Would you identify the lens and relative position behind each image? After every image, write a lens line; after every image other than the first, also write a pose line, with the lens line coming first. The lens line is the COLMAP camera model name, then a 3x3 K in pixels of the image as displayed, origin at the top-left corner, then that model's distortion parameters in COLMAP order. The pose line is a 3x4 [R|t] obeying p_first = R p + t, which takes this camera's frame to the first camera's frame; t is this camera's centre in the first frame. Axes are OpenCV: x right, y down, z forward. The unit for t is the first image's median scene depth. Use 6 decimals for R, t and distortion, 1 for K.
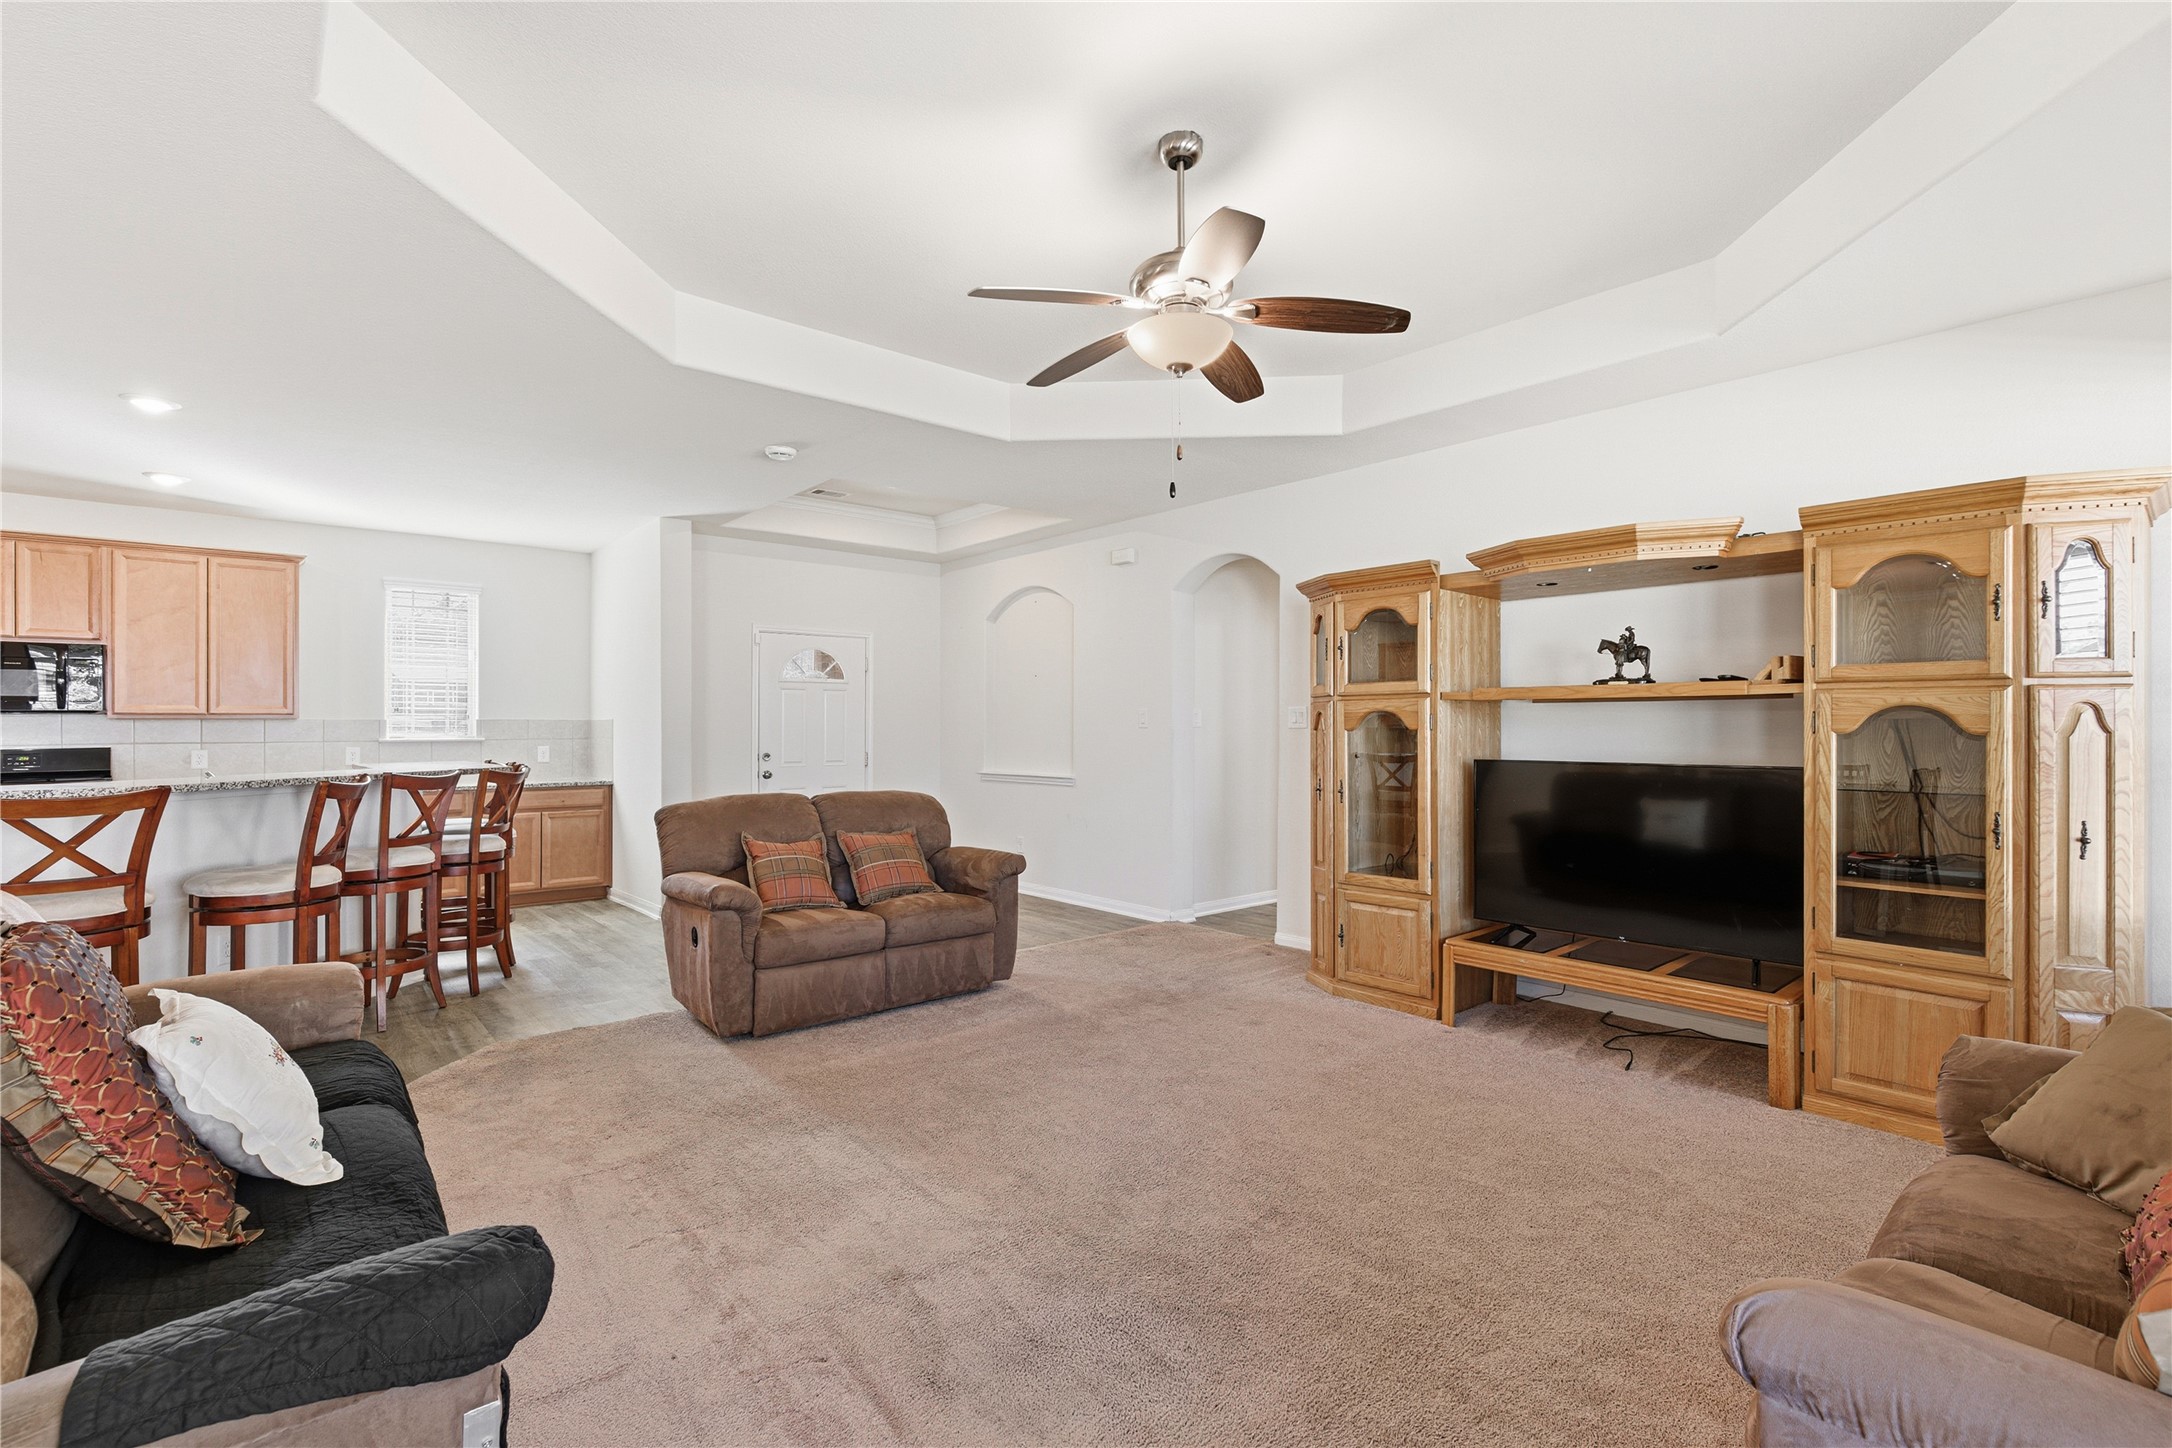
lens RADIAL K [[980.9, 0, 1104.9], [0, 980.9, 720.4], [0, 0, 1]] dist [0.004155, 0.000330]
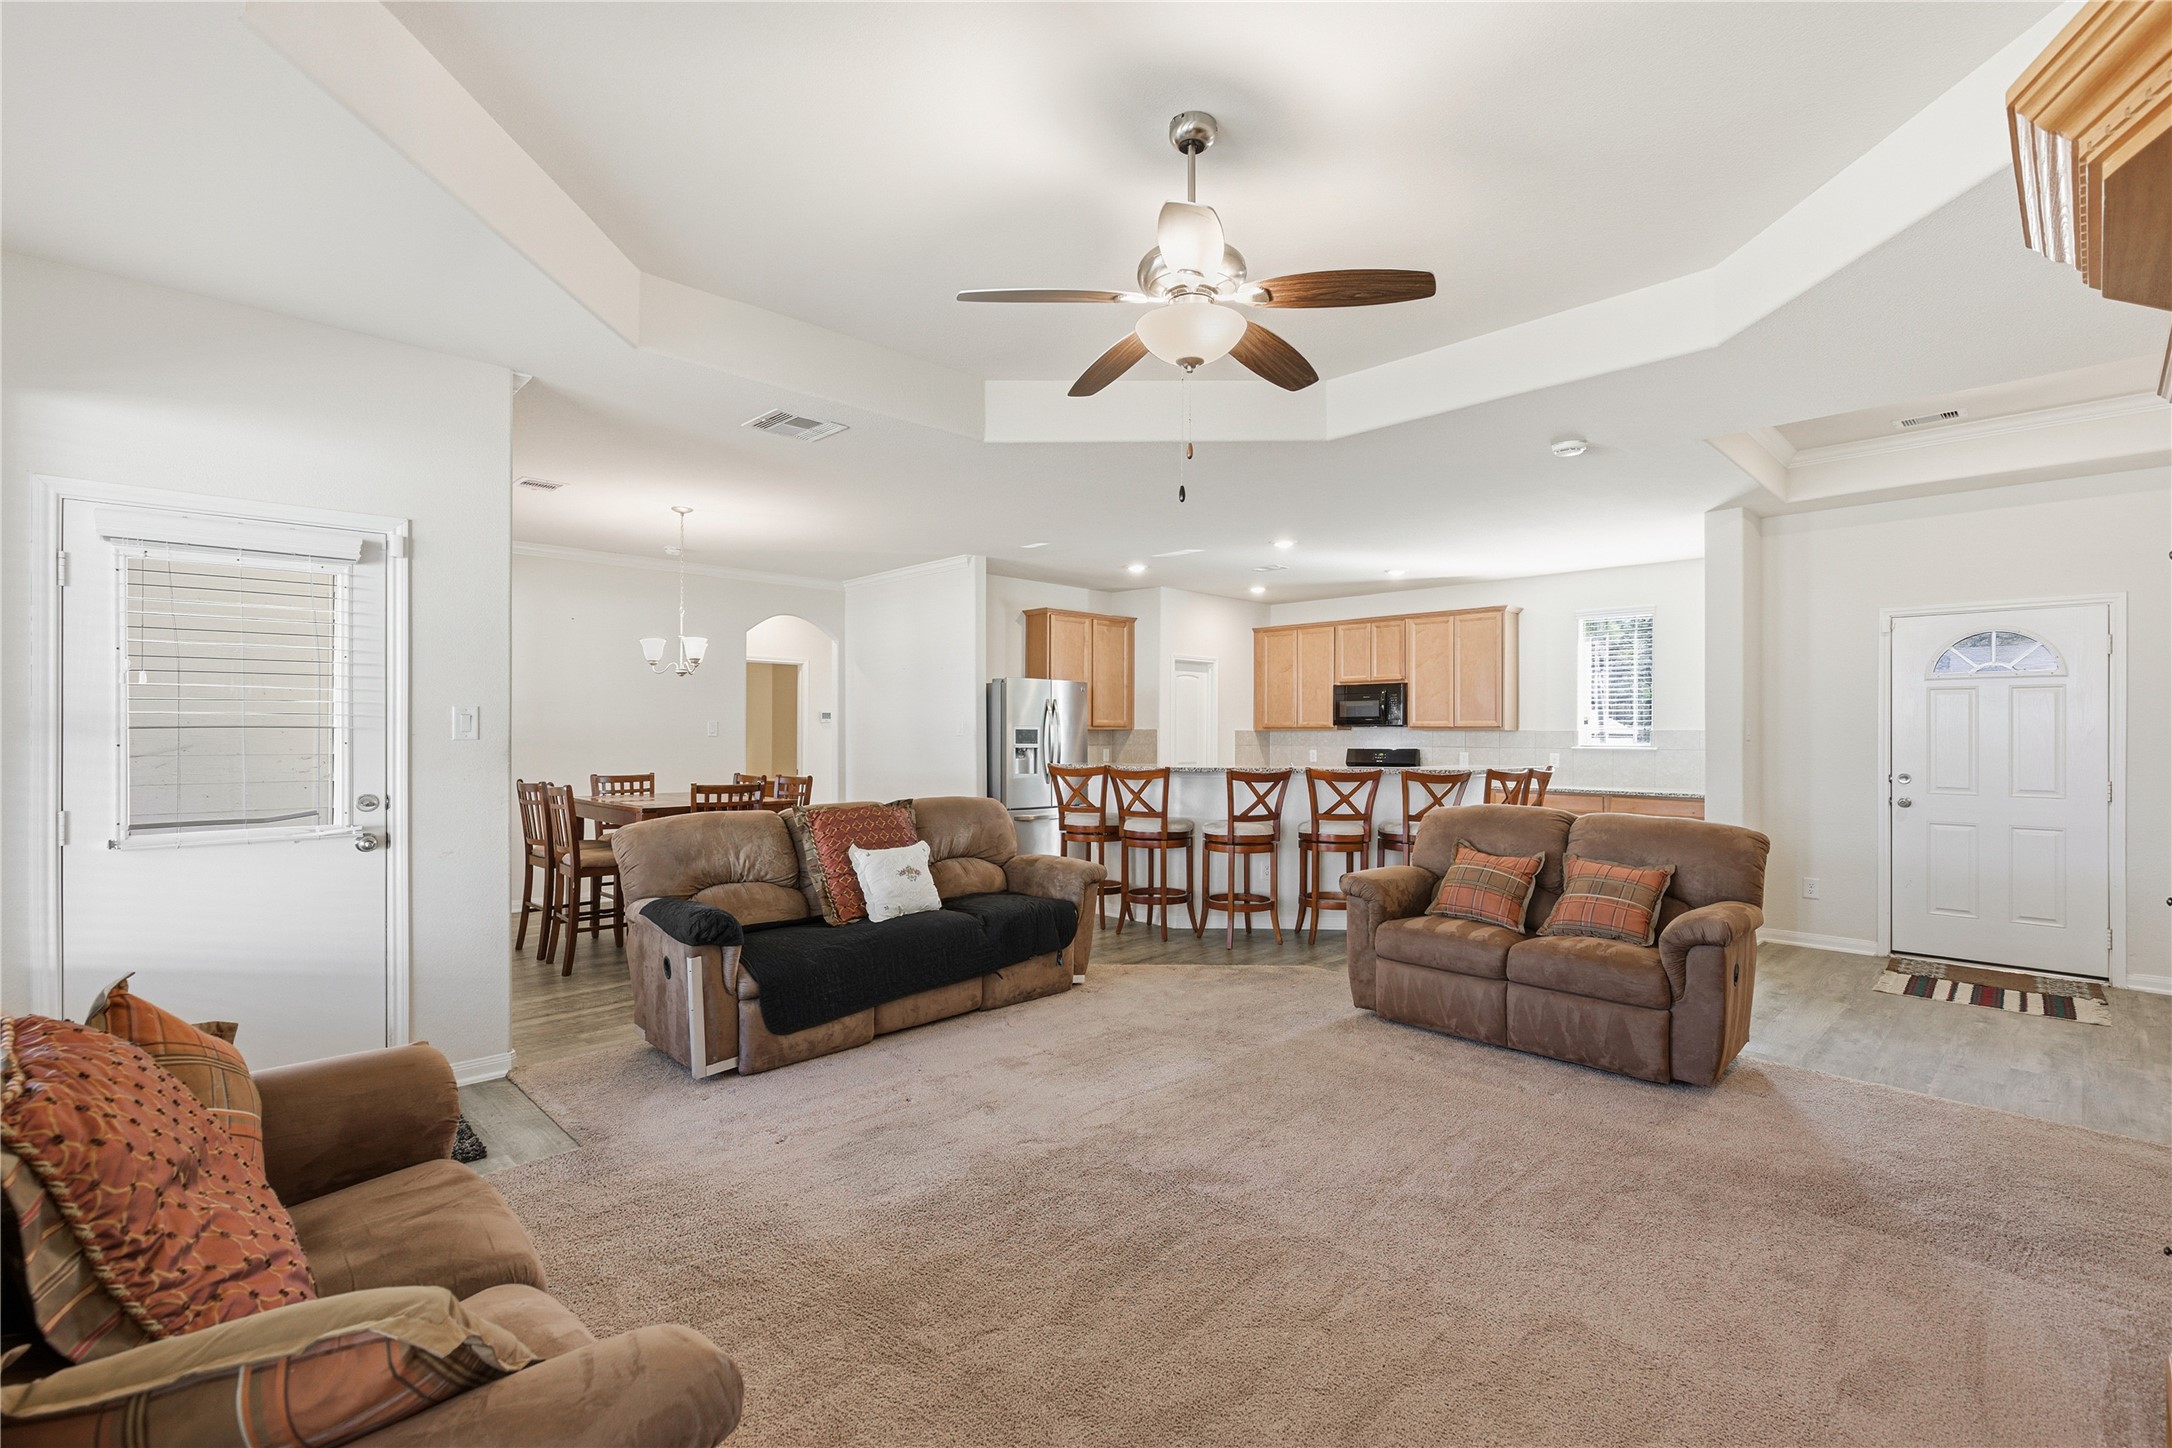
lens RADIAL K [[980.9, 0, 1092.5], [0, 980.9, 733.6], [0, 0, 1]] dist [0.004155, 0.000330]
pose [[0.064569, 0.002839, -0.997909, 0.649847], [0.000705, 0.999996, 0.002891, -0.001566], [0.997913, -0.000890, 0.064566, 0.538623]]
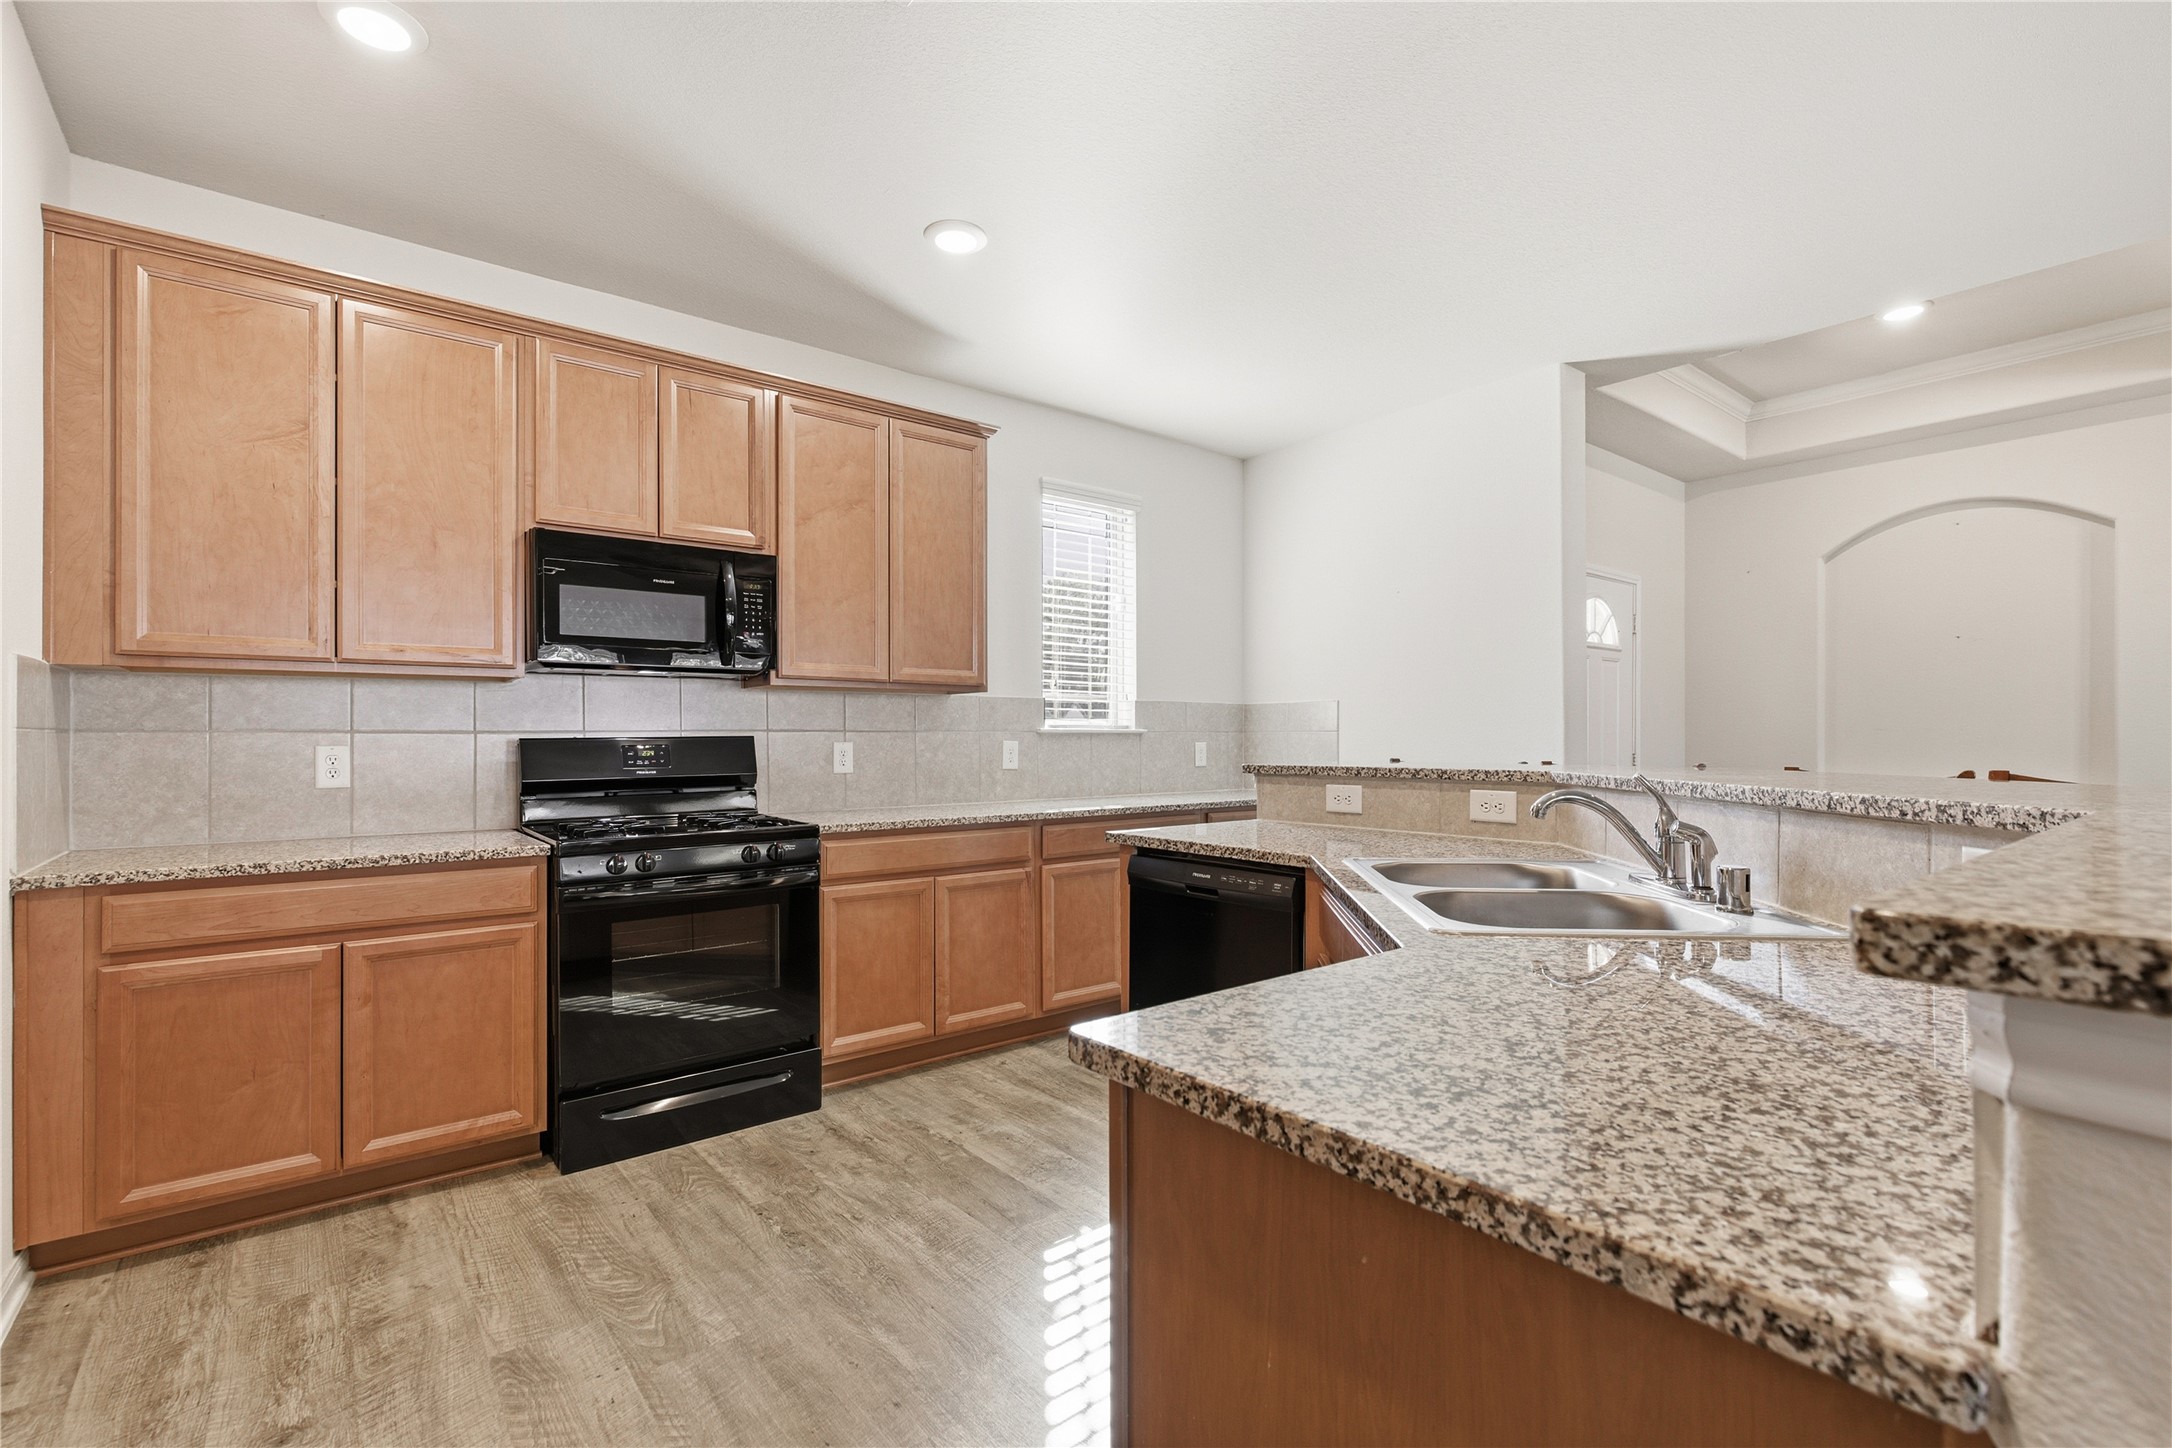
lens RADIAL K [[980.9, 0, 1075.2], [0, 980.9, 725.6], [0, 0, 1]] dist [0.004155, 0.000330]
pose [[0.999210, 0.007999, -0.038933, -1.071131], [-0.008065, 0.999966, -0.001552, 0.028073], [0.038919, 0.001865, 0.999241, 0.568365]]
